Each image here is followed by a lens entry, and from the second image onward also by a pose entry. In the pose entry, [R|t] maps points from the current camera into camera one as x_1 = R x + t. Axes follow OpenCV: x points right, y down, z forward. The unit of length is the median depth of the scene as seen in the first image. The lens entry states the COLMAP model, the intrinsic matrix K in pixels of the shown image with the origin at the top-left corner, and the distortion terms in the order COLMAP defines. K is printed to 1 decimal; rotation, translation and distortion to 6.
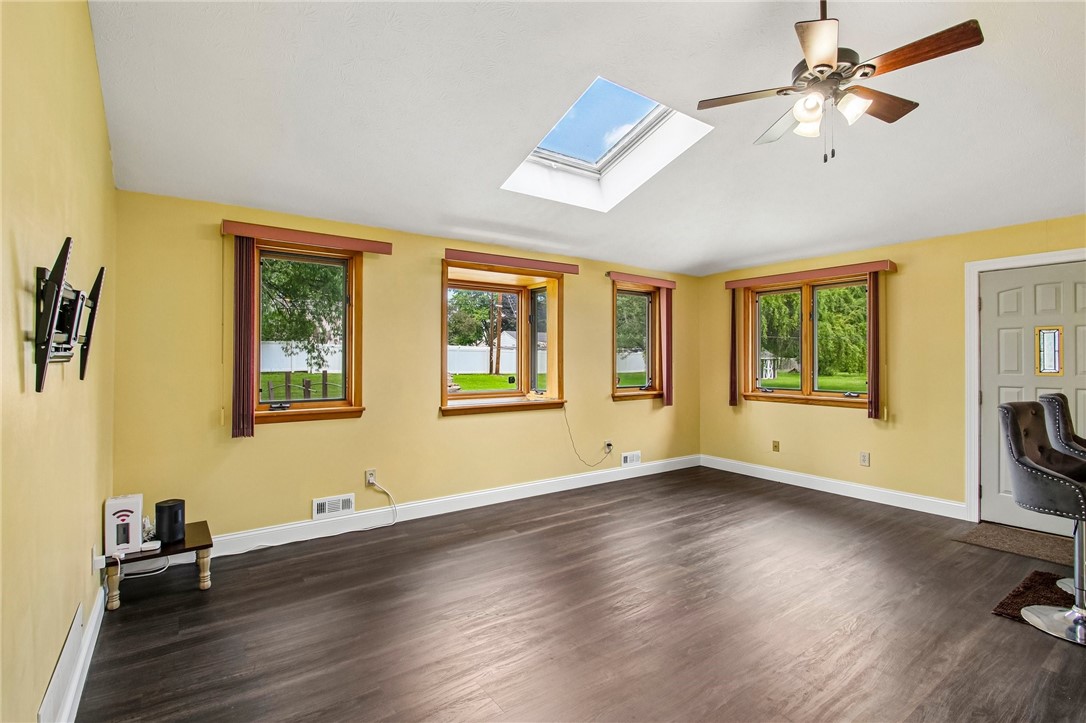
lens RADIAL K [[499.7, 0, 526.5], [0, 499.7, 355.8], [0, 0, 1]] dist [0.013327, -0.016927]
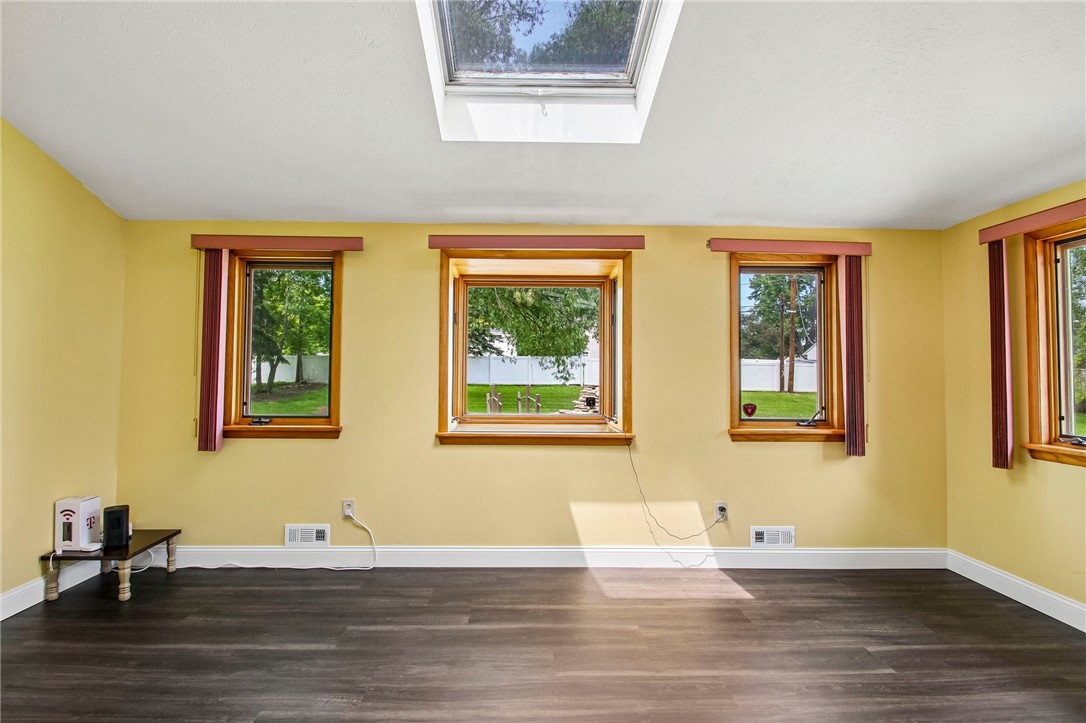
lens RADIAL K [[499.7, 0, 526.5], [0, 499.7, 355.8], [0, 0, 1]] dist [0.013327, -0.016927]
pose [[0.830631, -0.013159, -0.556668, 0.333551], [-0.002956, 0.999602, -0.028041, 0.000803], [0.556816, 0.024937, 0.830261, 0.342486]]
